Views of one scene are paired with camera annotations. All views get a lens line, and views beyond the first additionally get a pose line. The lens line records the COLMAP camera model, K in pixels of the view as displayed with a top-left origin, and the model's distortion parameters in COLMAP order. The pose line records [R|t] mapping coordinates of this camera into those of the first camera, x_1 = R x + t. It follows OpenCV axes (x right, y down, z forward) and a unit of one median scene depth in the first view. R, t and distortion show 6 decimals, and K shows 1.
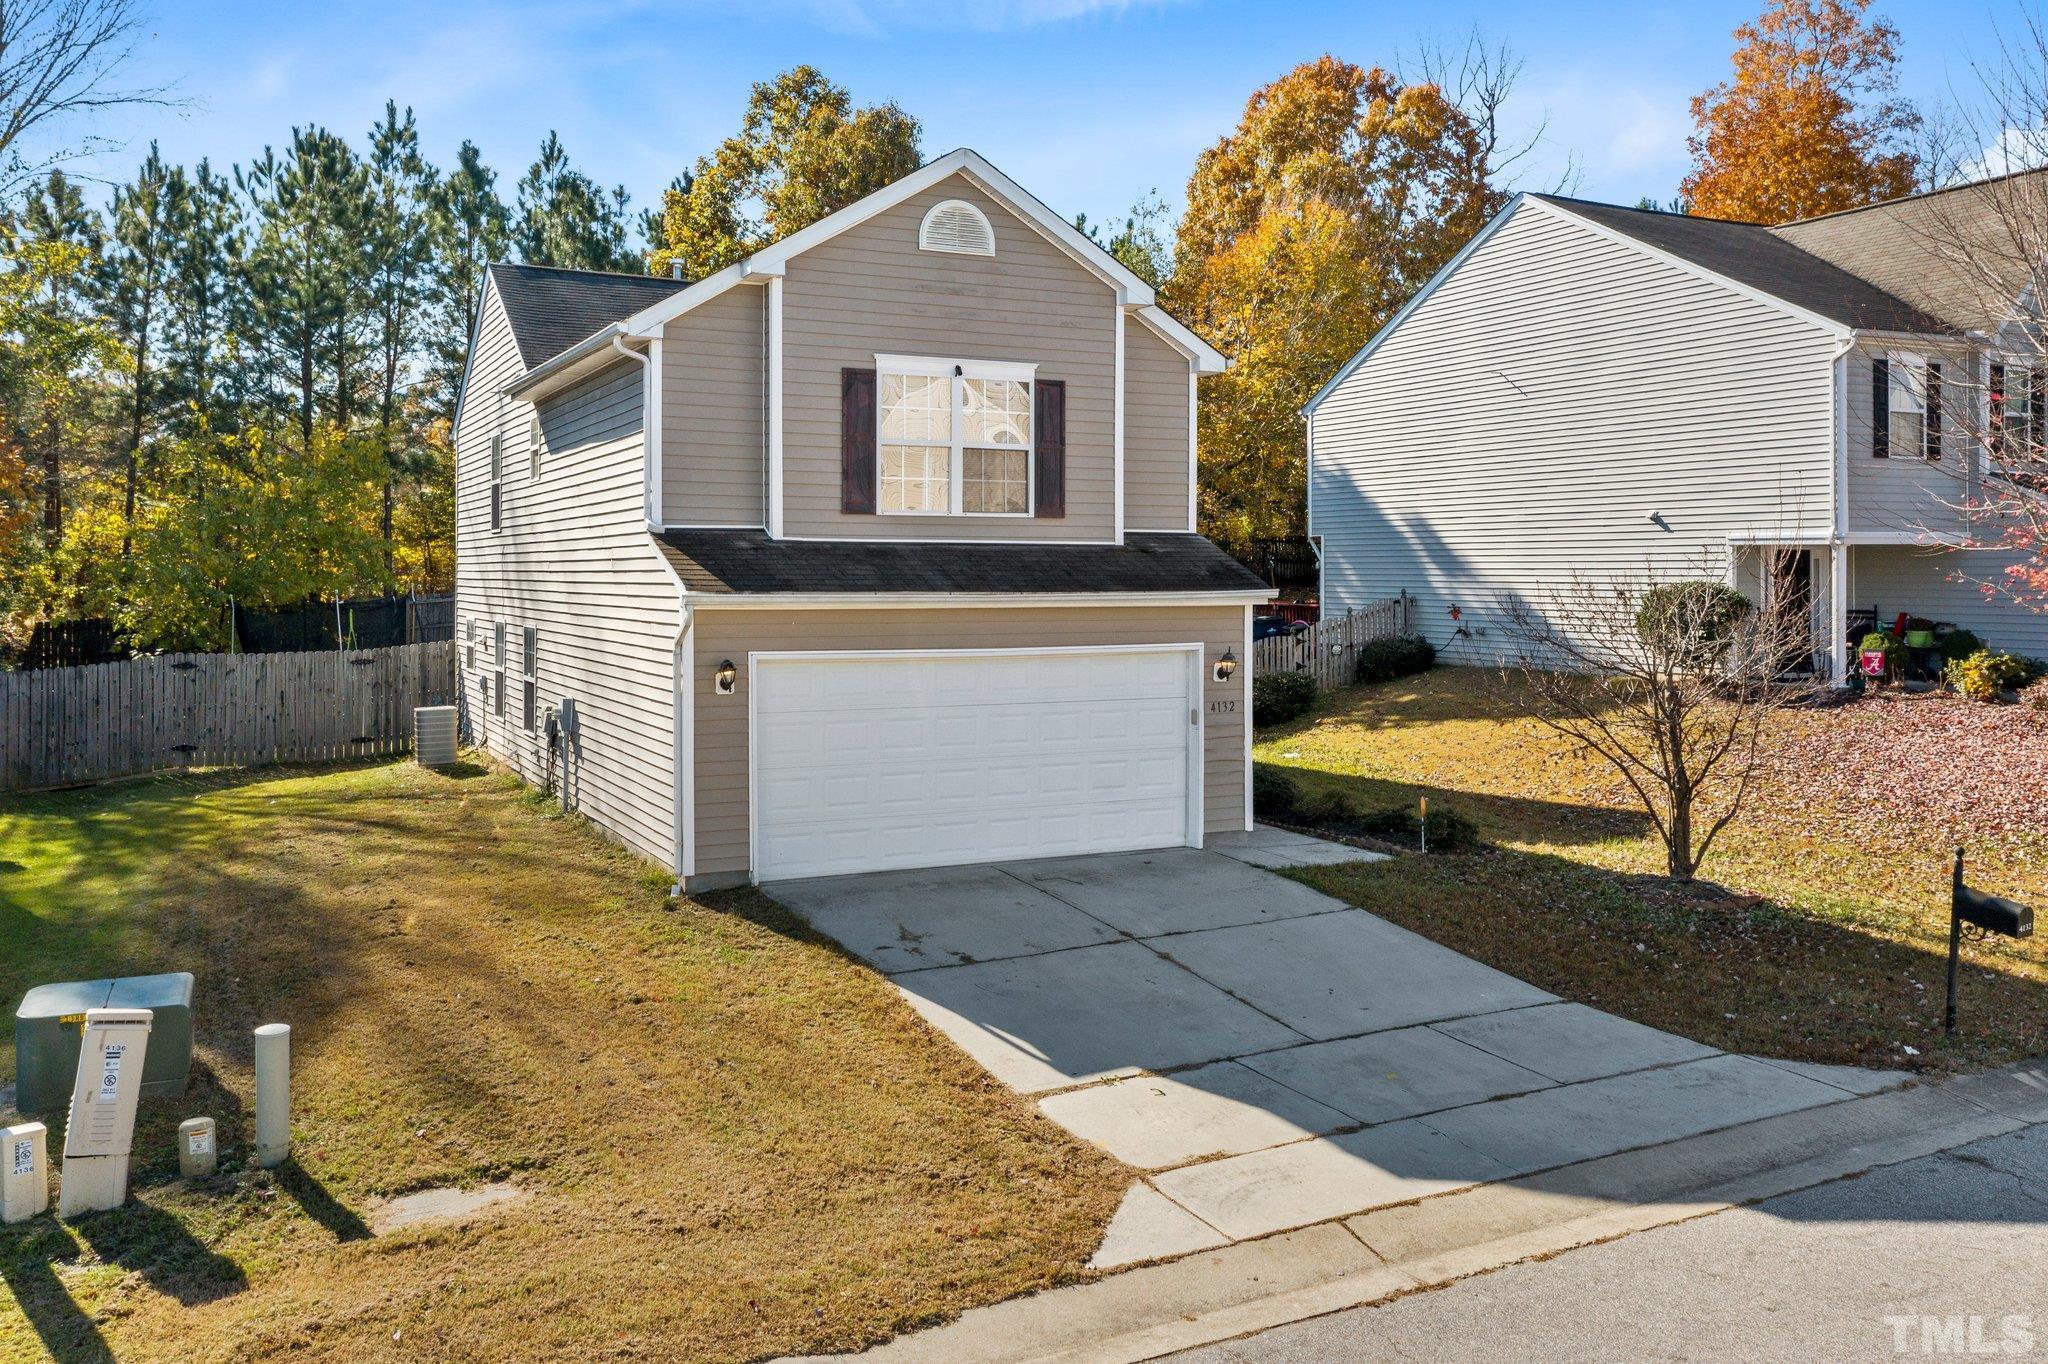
lens RADIAL K [[1658.9, 0, 1029.9], [0, 1658.9, 563.2], [0, 0, 1]] dist [-0.007929, 0.006278]
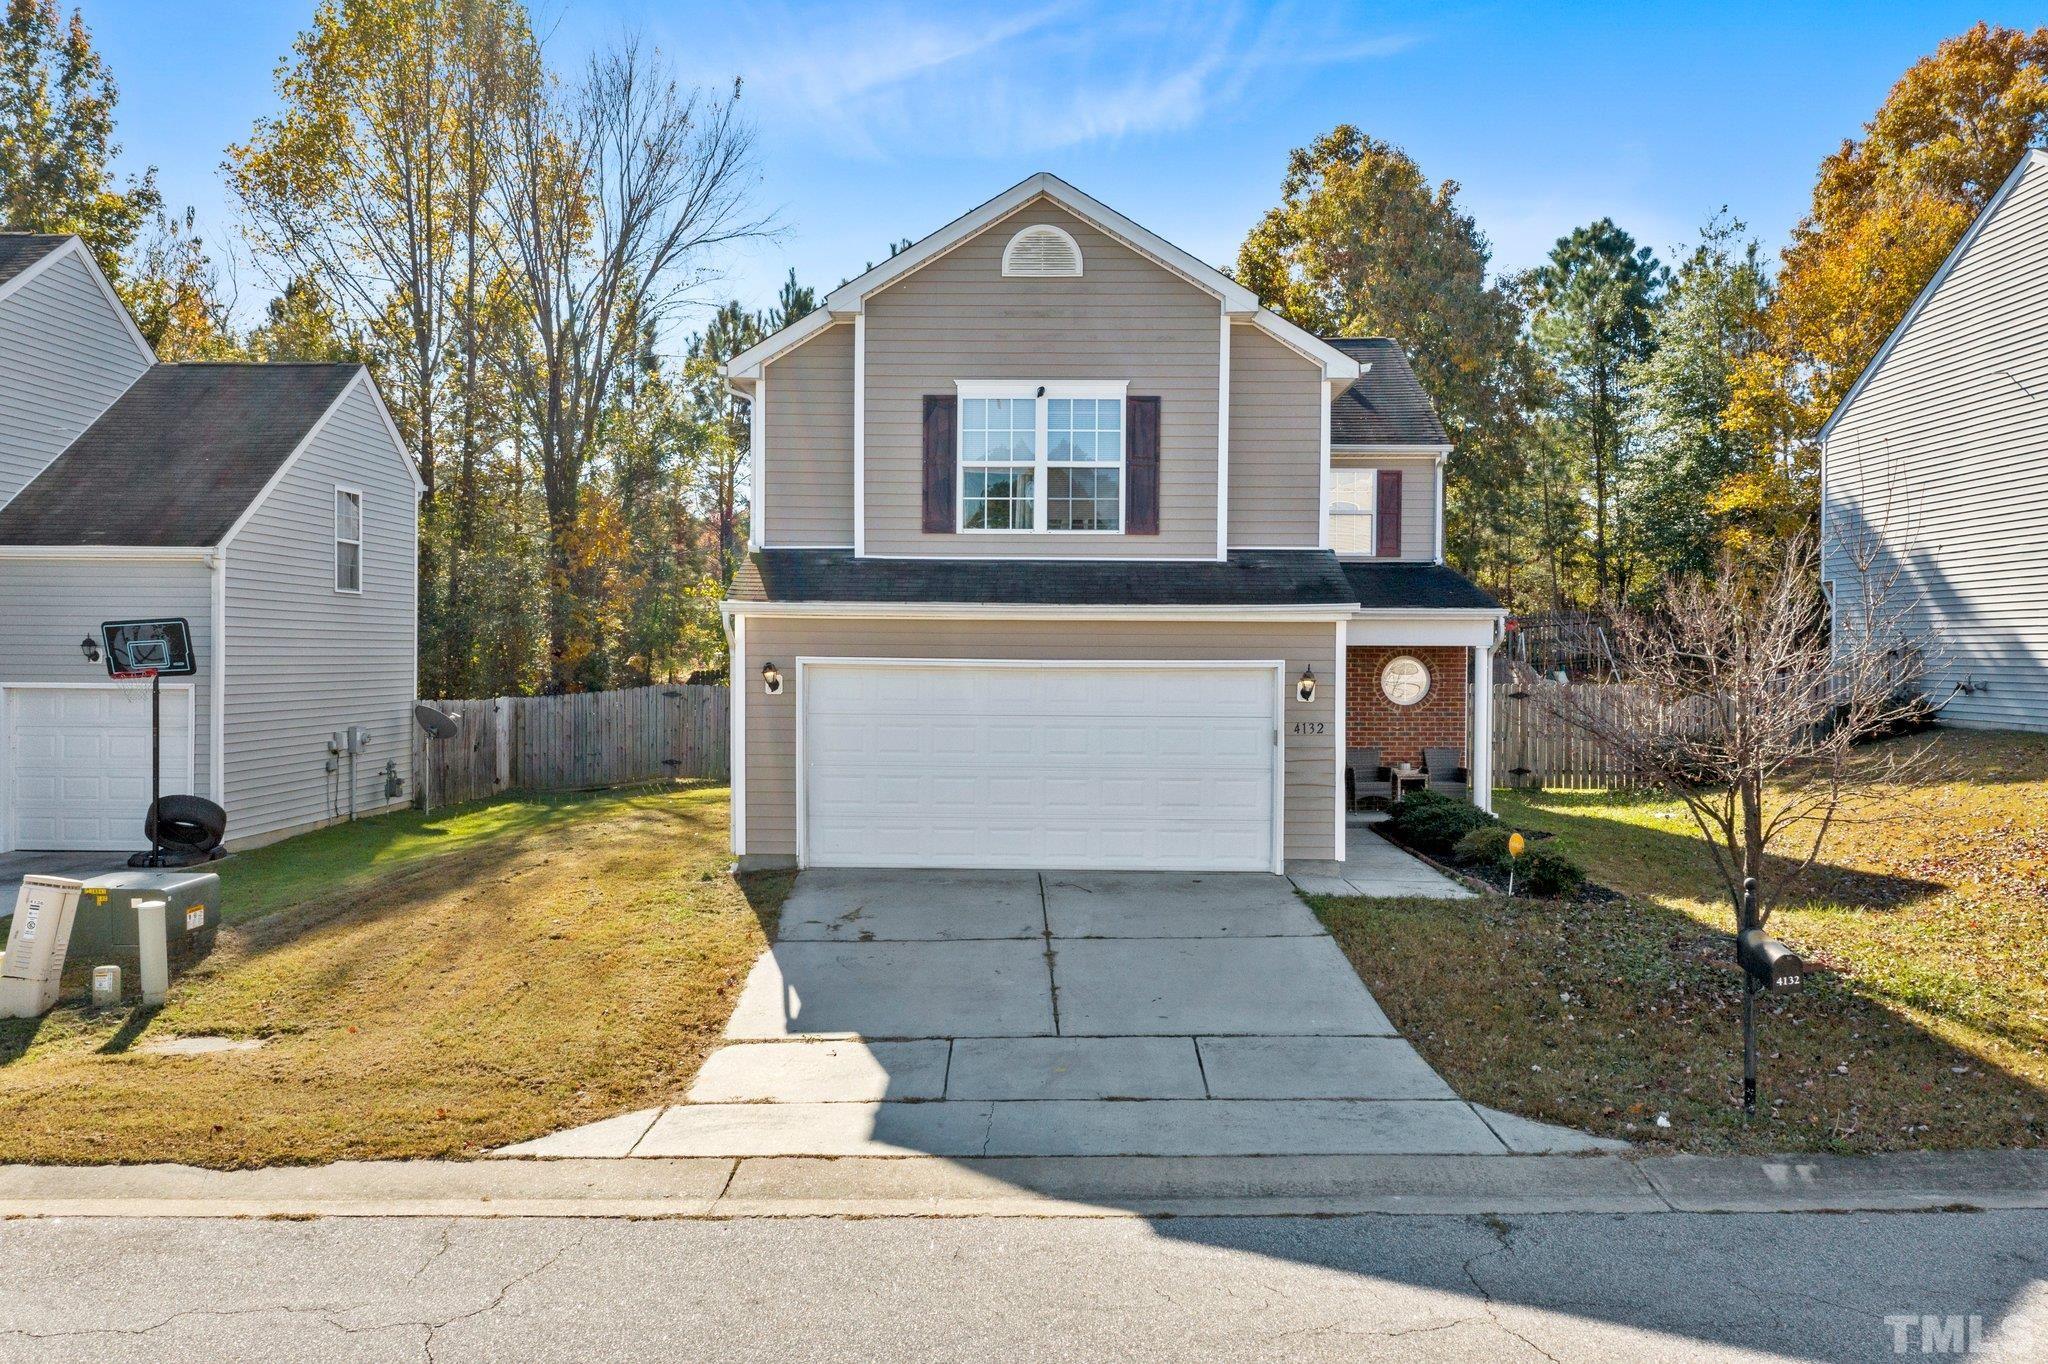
lens RADIAL K [[1626.0, 0, 1024.0], [0, 1626.0, 682.0], [0, 0, 1]] dist [-0.004798, -0.000730]
pose [[0.884942, 0.012078, -0.465545, 0.433835], [-0.002783, 0.999783, 0.020647, 0.044249], [0.465693, -0.016976, 0.884783, 0.107818]]
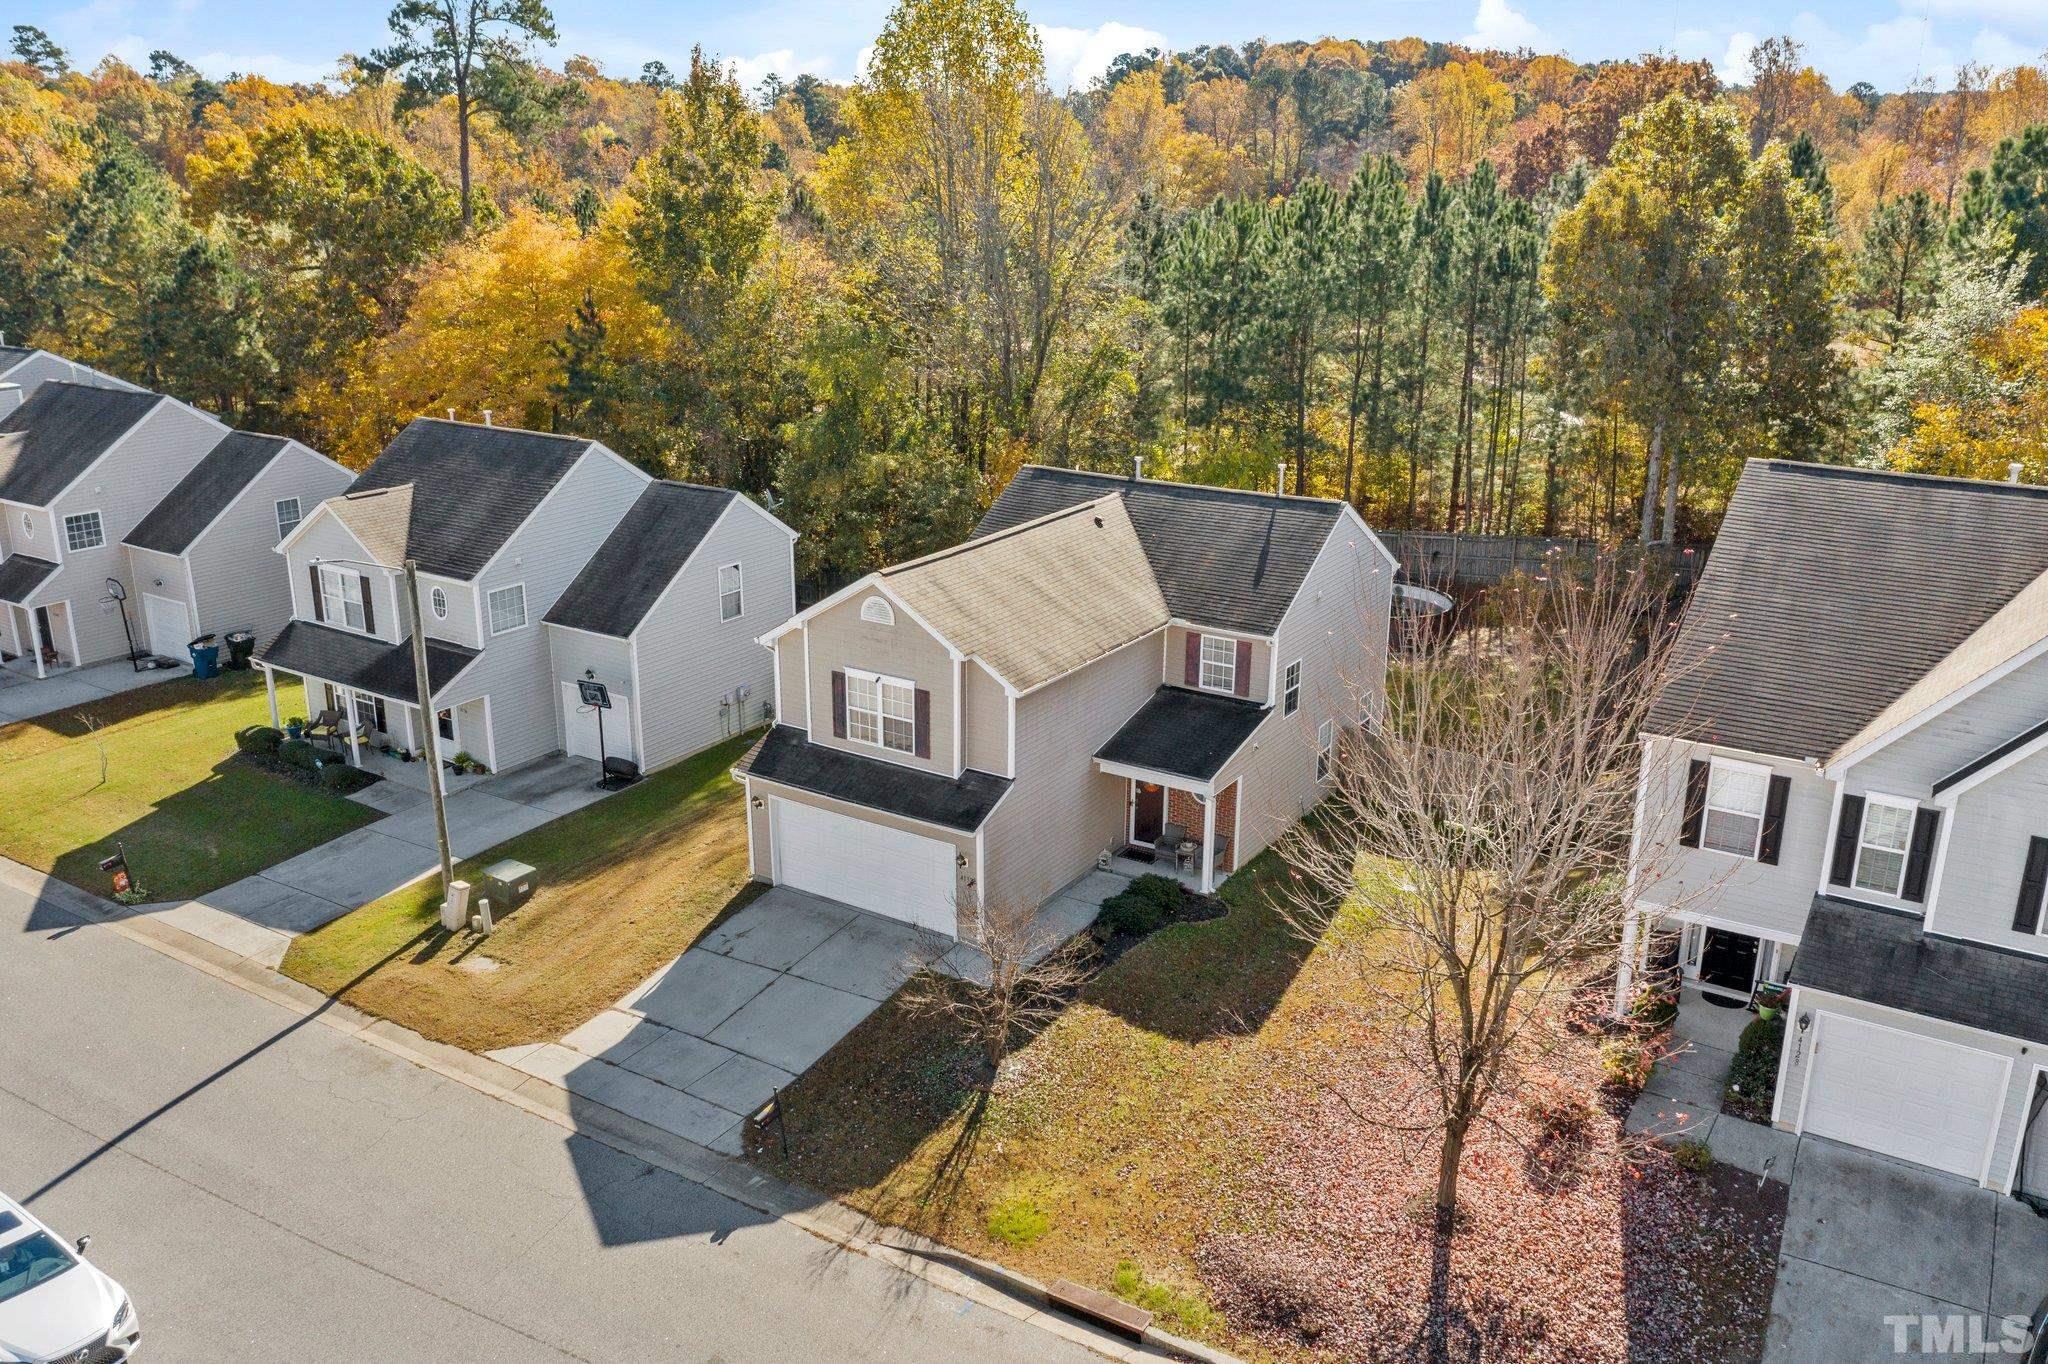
lens RADIAL K [[1626.0, 0, 1024.0], [0, 1626.0, 682.0], [0, 0, 1]] dist [-0.004798, -0.000730]
pose [[0.512023, 0.262304, -0.817942, 1.715817], [-0.000861, 0.952390, 0.304881, -0.738827], [0.858971, -0.155402, 0.487871, 0.202364]]
